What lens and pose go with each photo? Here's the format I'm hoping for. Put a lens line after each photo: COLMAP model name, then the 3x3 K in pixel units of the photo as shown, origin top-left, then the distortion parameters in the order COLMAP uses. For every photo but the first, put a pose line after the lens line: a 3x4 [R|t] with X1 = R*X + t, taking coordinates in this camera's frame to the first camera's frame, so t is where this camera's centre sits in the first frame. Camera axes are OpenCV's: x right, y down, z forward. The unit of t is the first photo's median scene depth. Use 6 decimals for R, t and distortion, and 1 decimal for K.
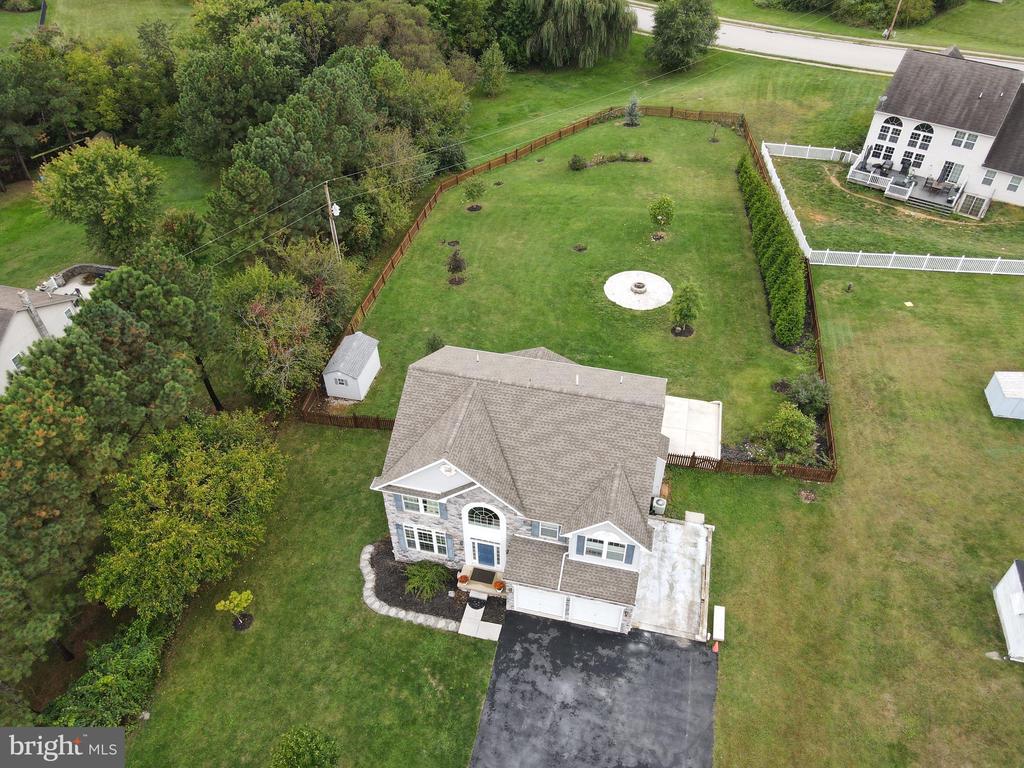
lens RADIAL K [[751.5, 0, 516.8], [0, 751.5, 382.5], [0, 0, 1]] dist [-0.005466, 0.037747]
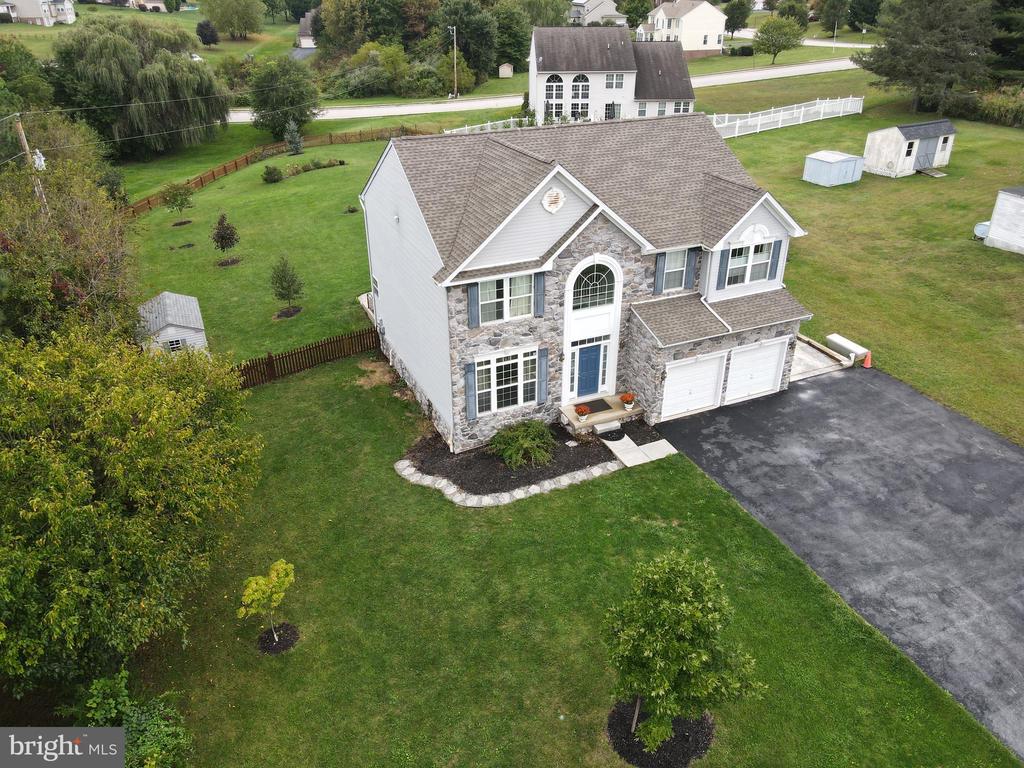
lens RADIAL K [[751.5, 0, 516.8], [0, 751.5, 382.5], [0, 0, 1]] dist [-0.005466, 0.037747]
pose [[0.793304, -0.290250, 0.535185, -0.477571], [0.412128, 0.903036, -0.121148, 0.302042], [-0.448128, 0.316672, 0.836002, 0.466390]]
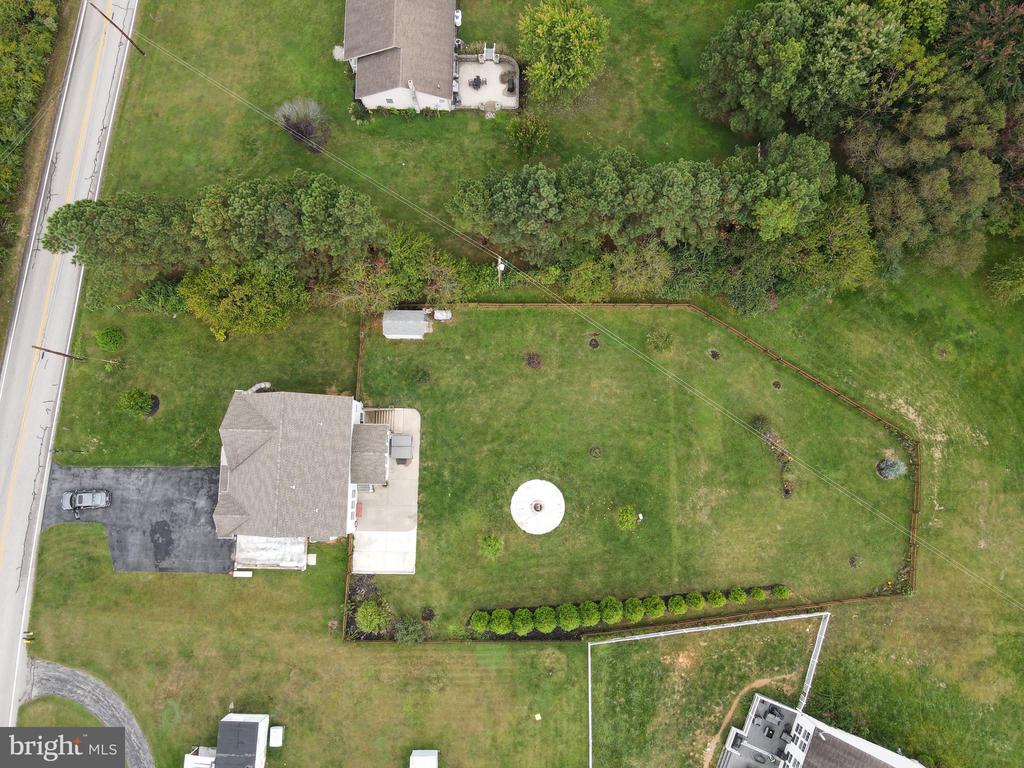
lens RADIAL K [[751.5, 0, 516.8], [0, 751.5, 382.5], [0, 0, 1]] dist [-0.005466, 0.037747]
pose [[0.207639, 0.970583, -0.121882, 0.166704], [-0.660793, 0.231042, 0.714124, -1.670058], [0.721276, -0.067742, 0.689327, 0.180981]]
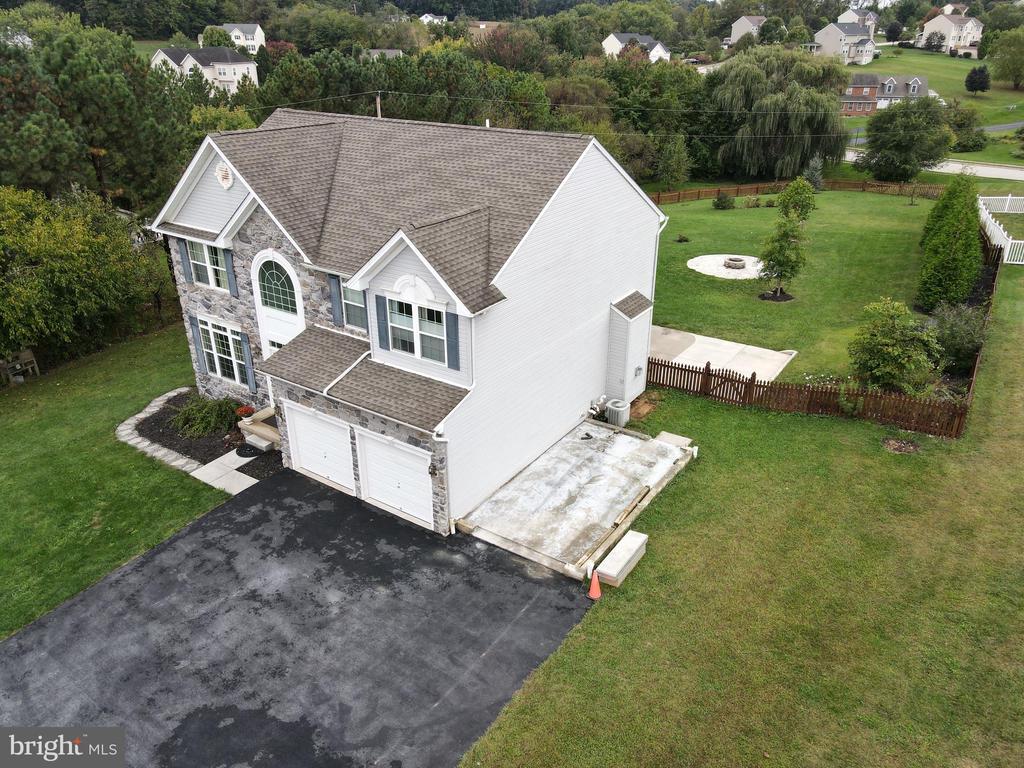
lens RADIAL K [[751.5, 0, 516.8], [0, 751.5, 382.5], [0, 0, 1]] dist [-0.005466, 0.037747]
pose [[0.936118, 0.155385, -0.315496, 0.334743], [-0.242032, 0.935505, -0.257393, 0.350916], [0.255153, 0.317311, 0.913351, 0.495031]]
